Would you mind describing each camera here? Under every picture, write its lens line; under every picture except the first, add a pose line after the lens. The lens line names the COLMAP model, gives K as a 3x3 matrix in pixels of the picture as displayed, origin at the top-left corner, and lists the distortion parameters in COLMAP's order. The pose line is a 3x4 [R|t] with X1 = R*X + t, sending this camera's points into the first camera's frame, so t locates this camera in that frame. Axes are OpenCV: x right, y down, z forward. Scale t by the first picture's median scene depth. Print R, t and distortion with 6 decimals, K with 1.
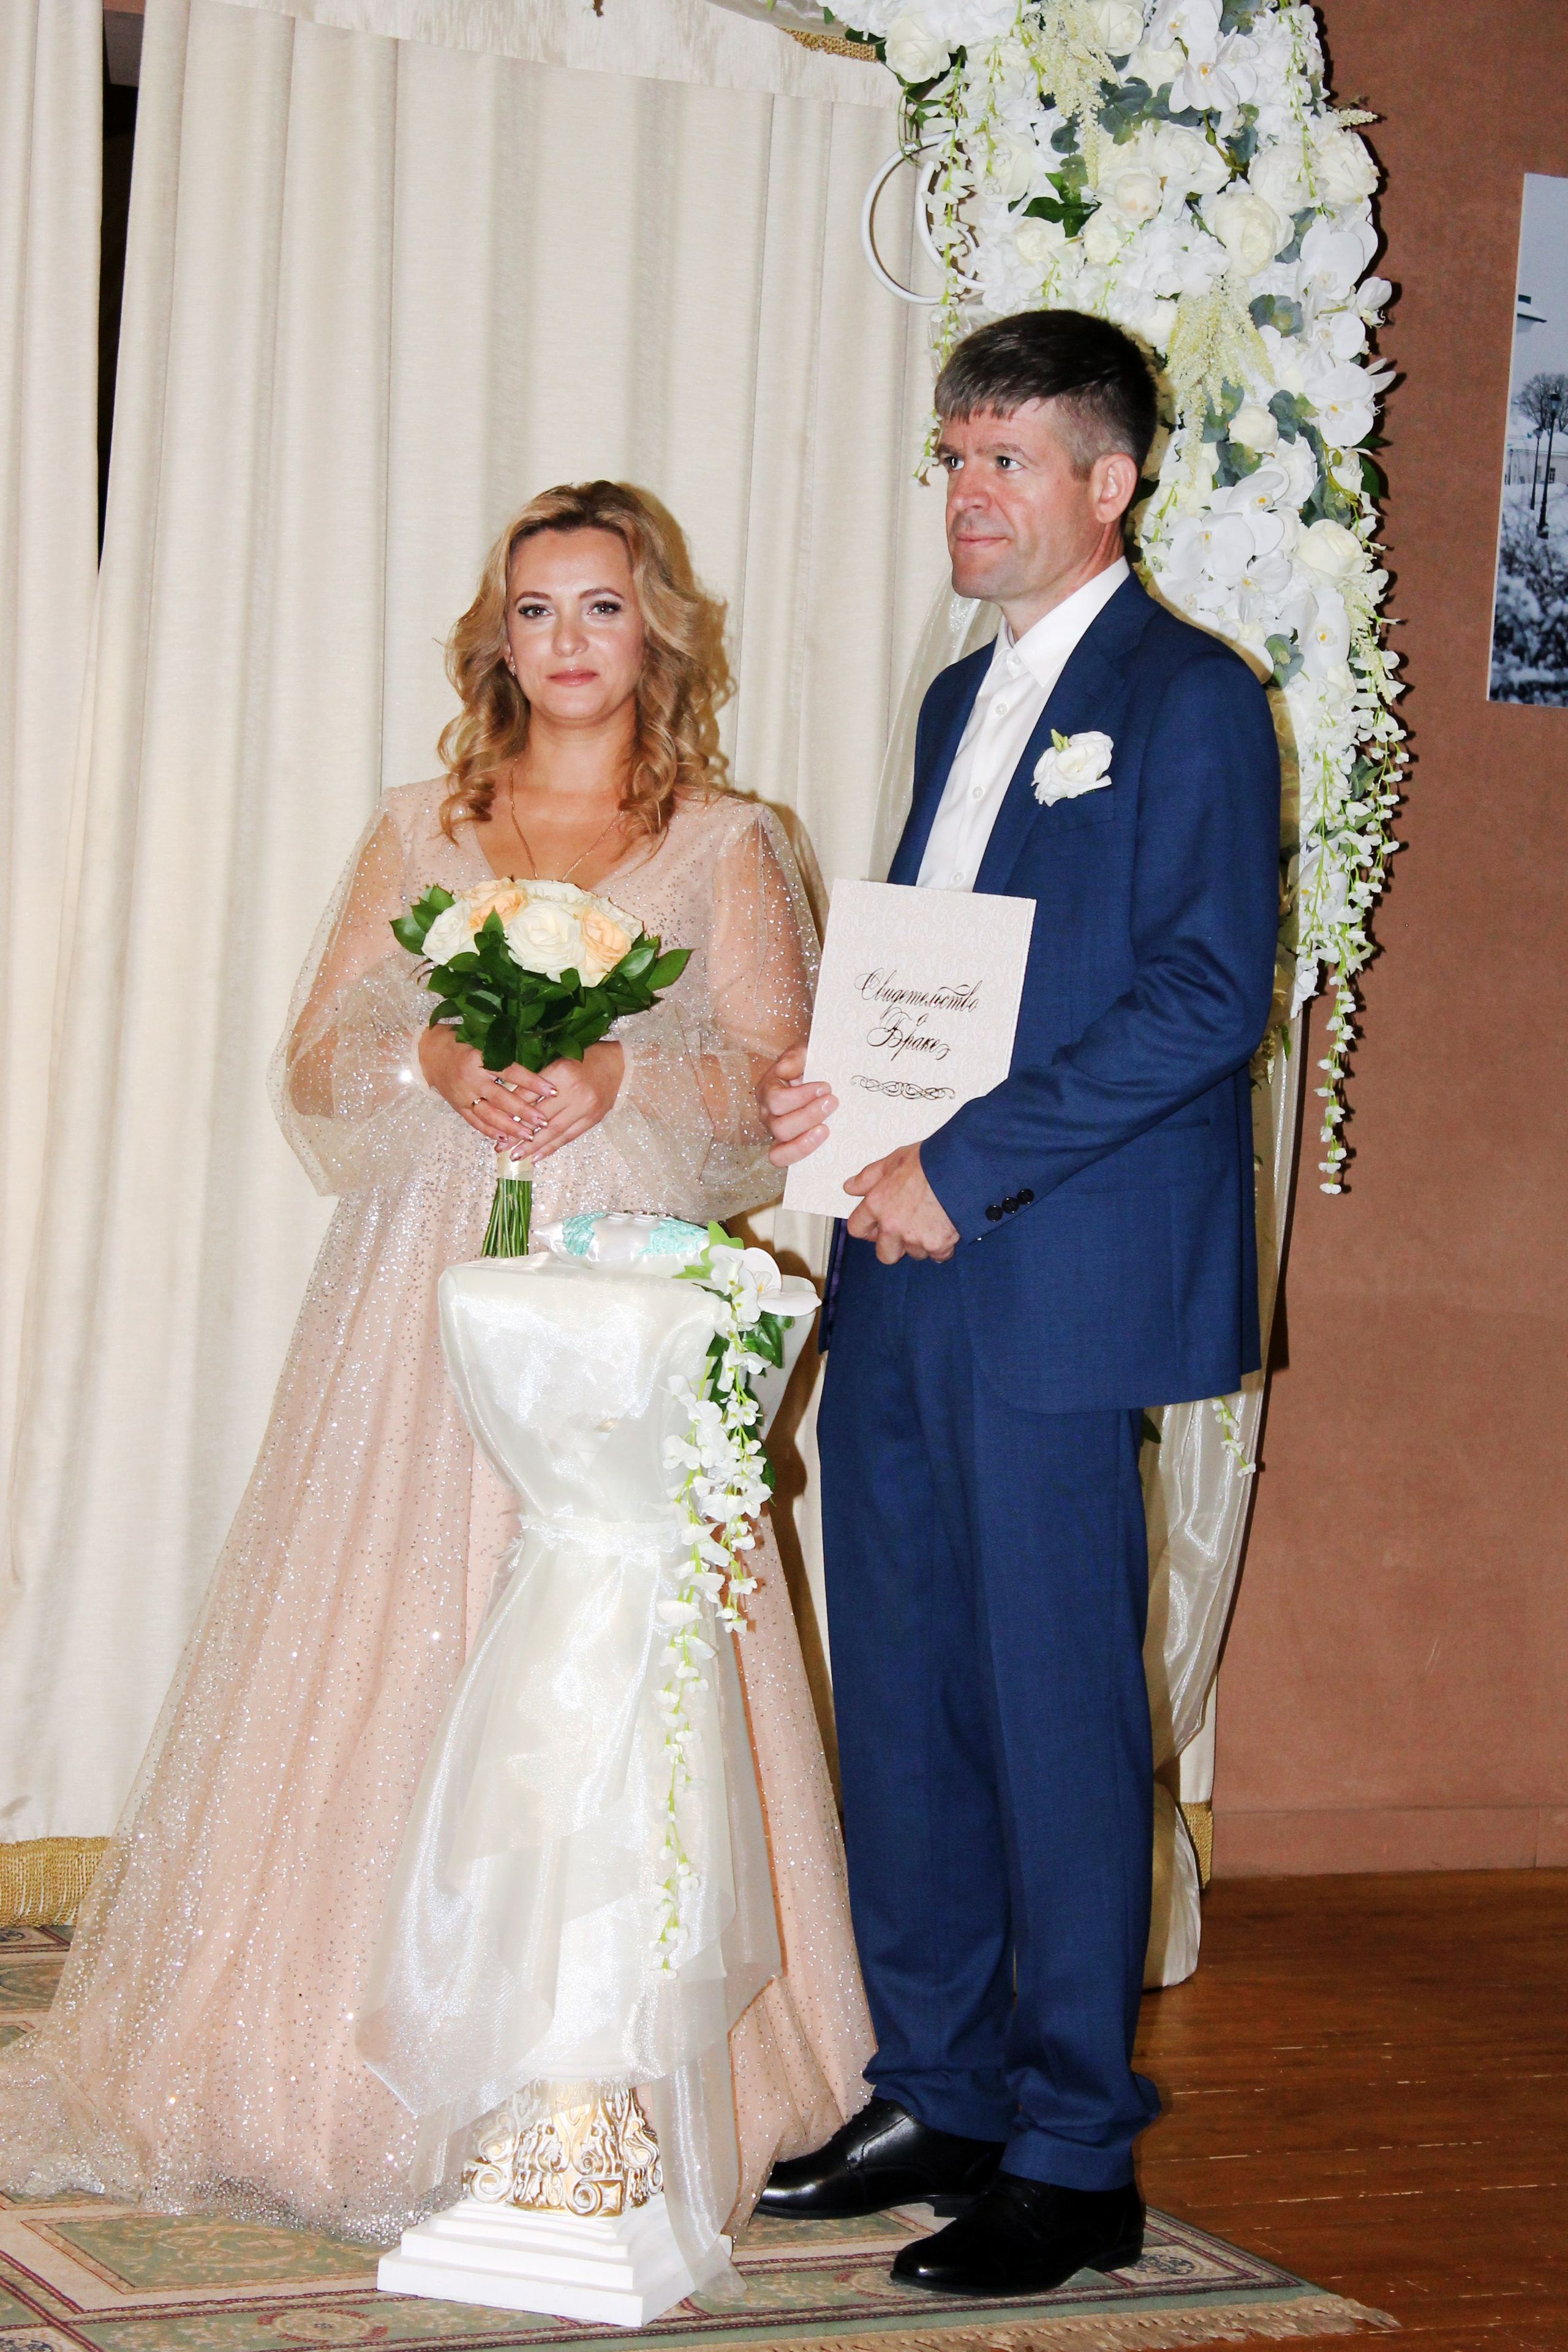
lens RADIAL K [[5394.3, 0, 760.3], [0, 5394.3, 1156.3], [0, 0, 1]] dist [0.111942, 0.000000]
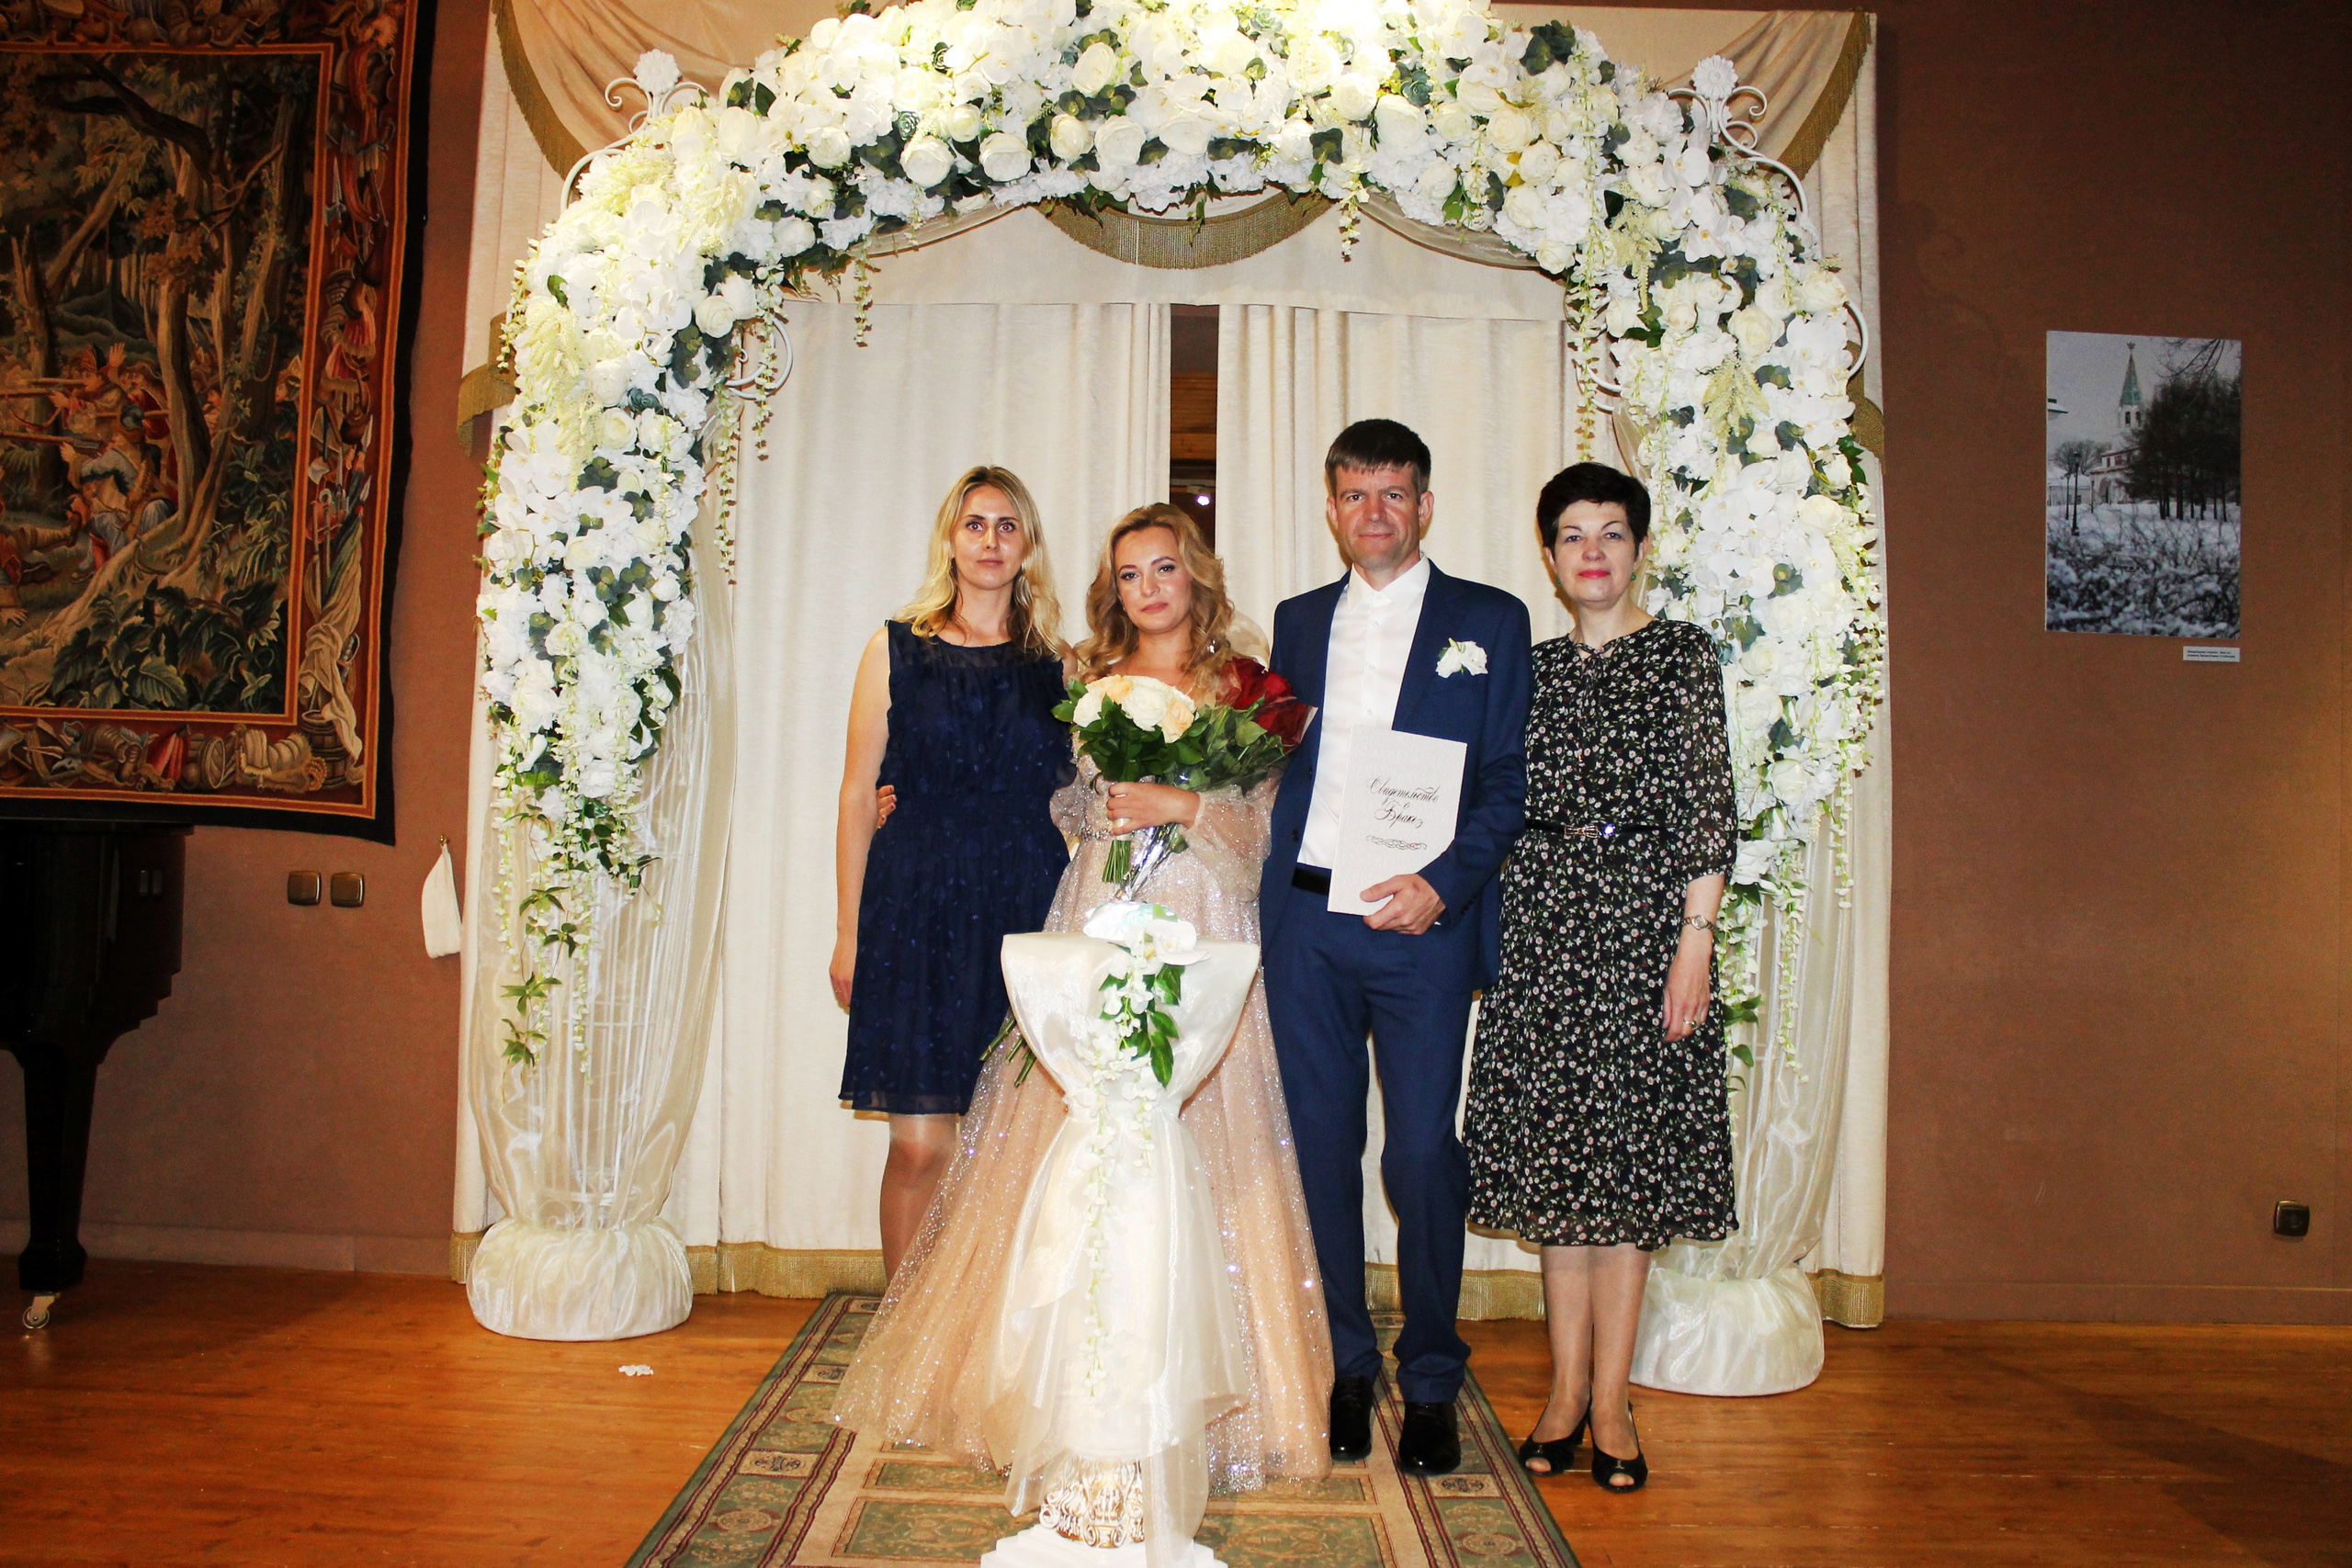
lens RADIAL K [[1992.9, 0, 1170.3], [0, 1992.9, 775.4], [0, 0, 1]] dist [-0.155666, 0.140453]
pose [[0.886486, -0.047958, -0.460264, 0.201740], [0.003391, 0.995262, -0.097171, 0.024178], [0.462743, 0.084580, 0.882448, 0.396179]]
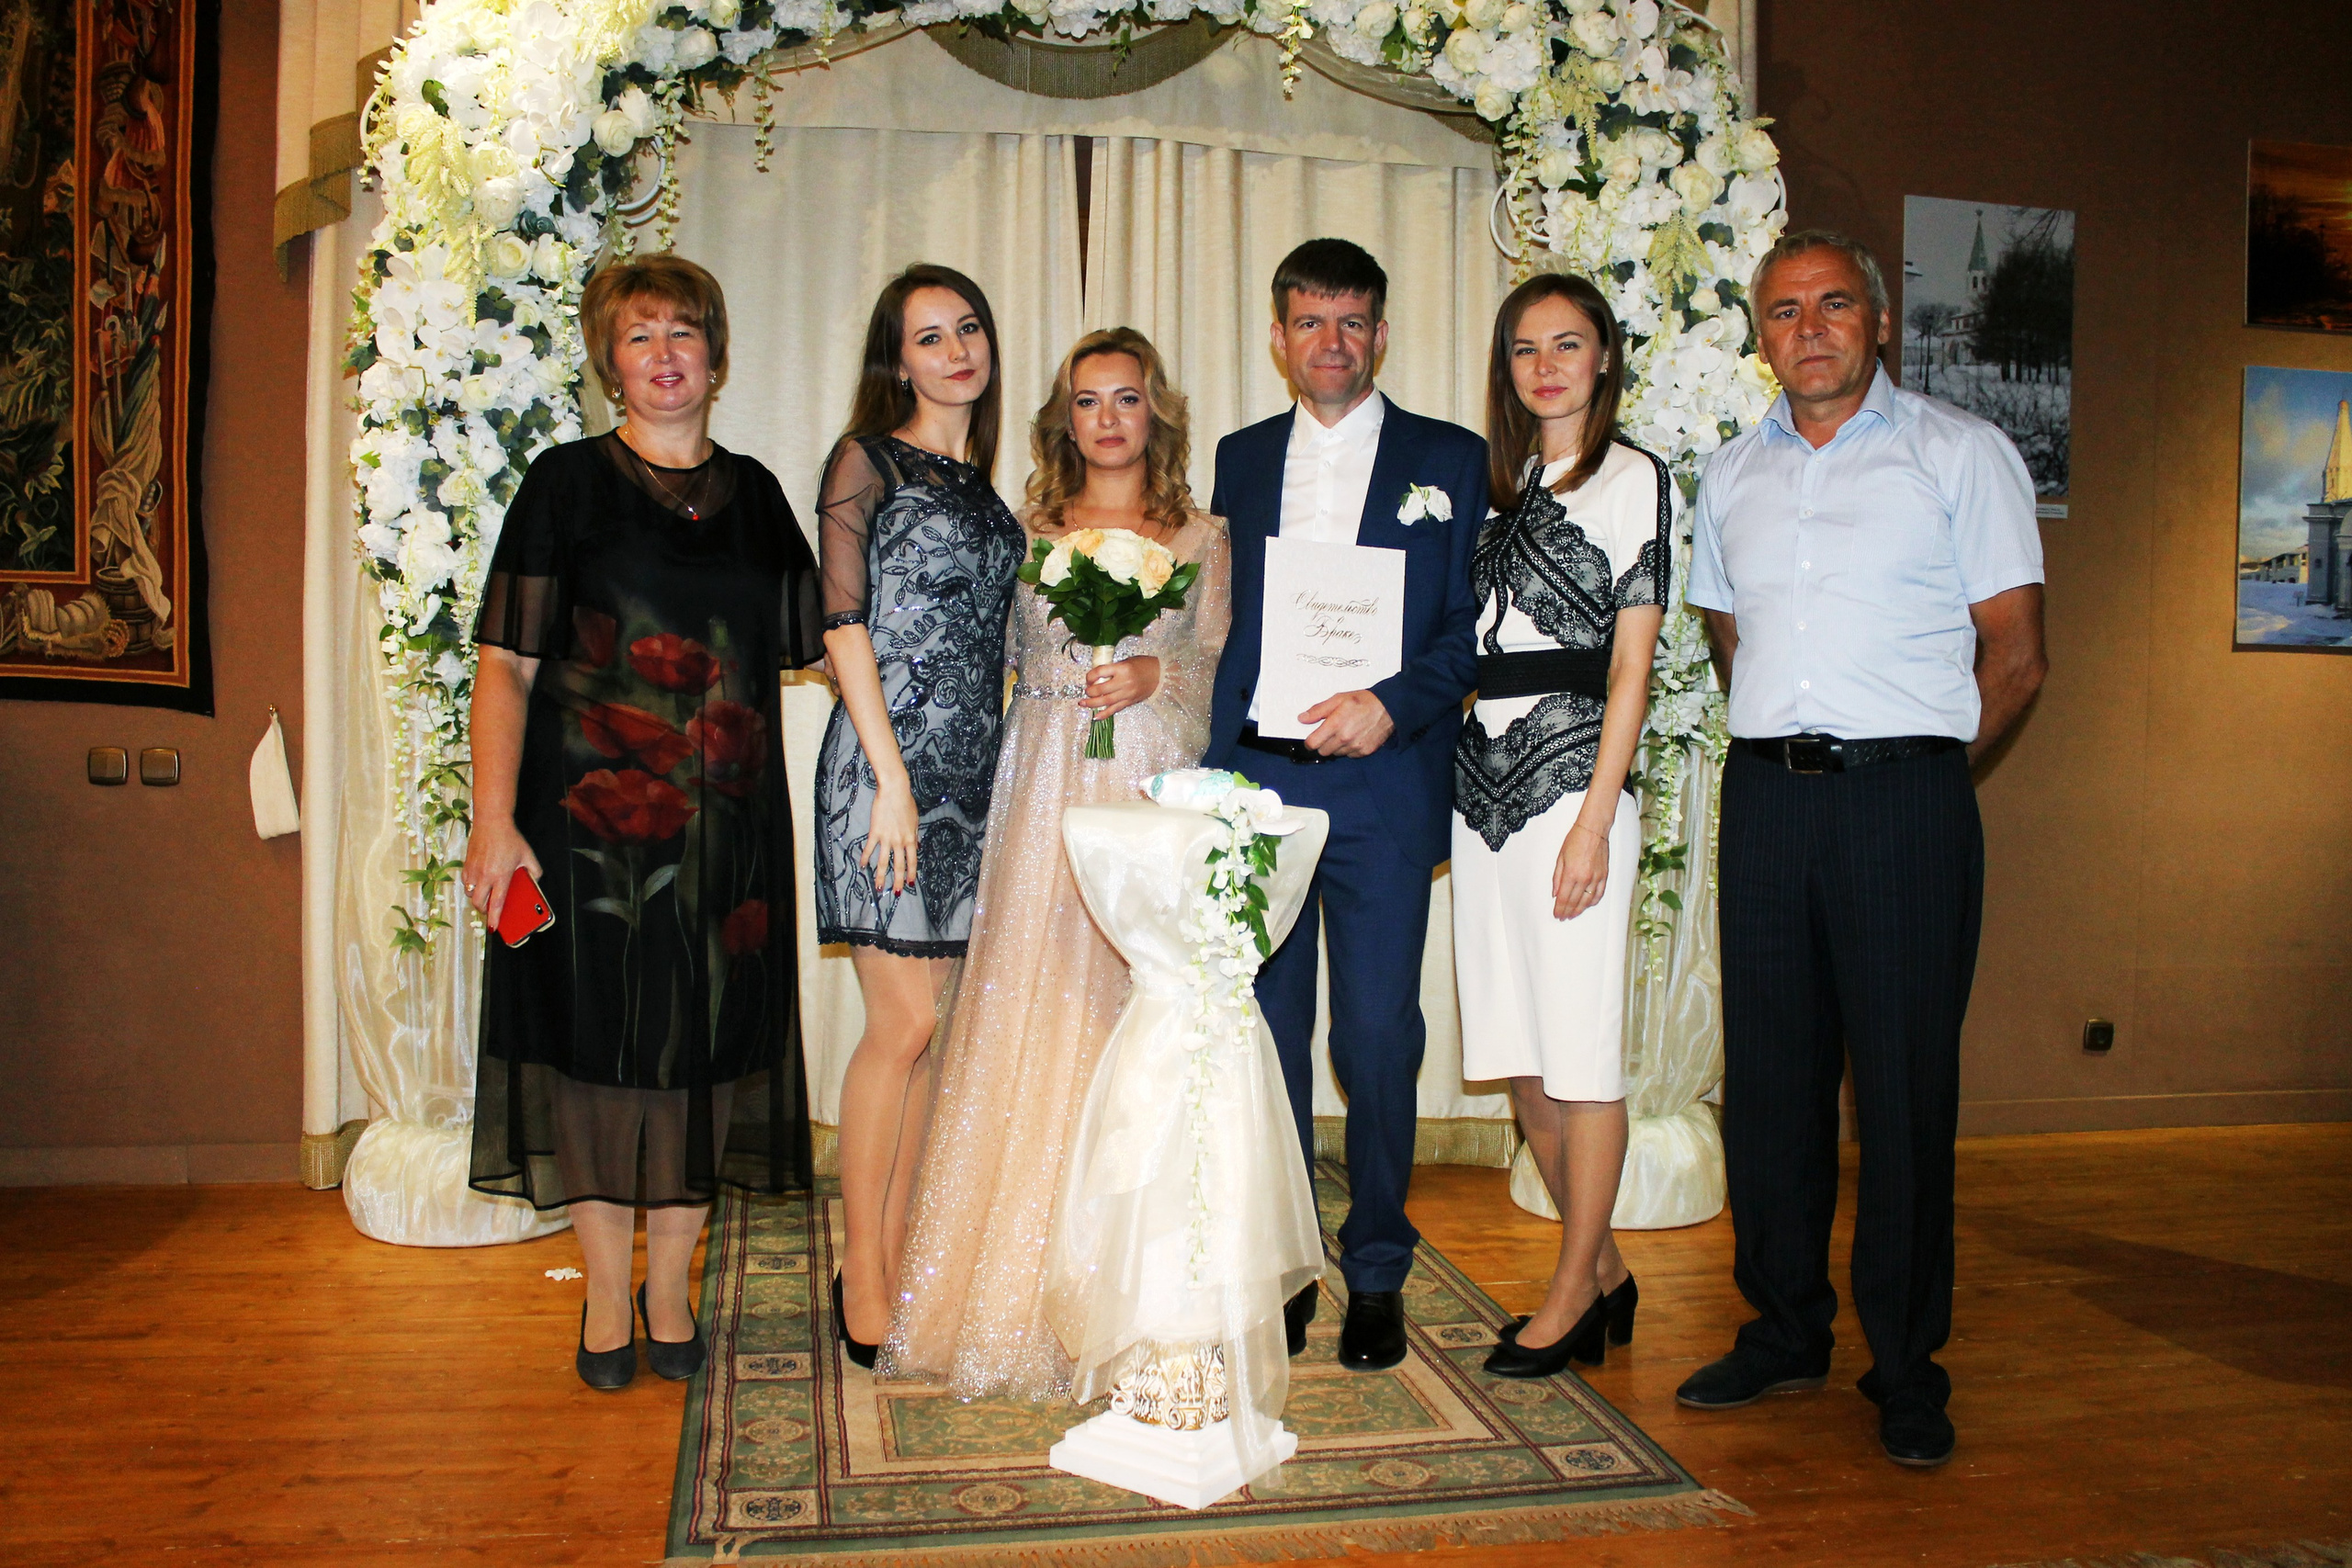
lens RADIAL K [[1992.9, 0, 1173.5], [0, 1992.9, 776.5], [0, 0, 1]] dist [-0.155666, 0.140453]
pose [[0.957698, -0.029586, -0.286252, 0.102745], [0.027213, 0.999554, -0.012266, 0.015318], [0.286487, 0.003958, 0.958076, 0.374666]]
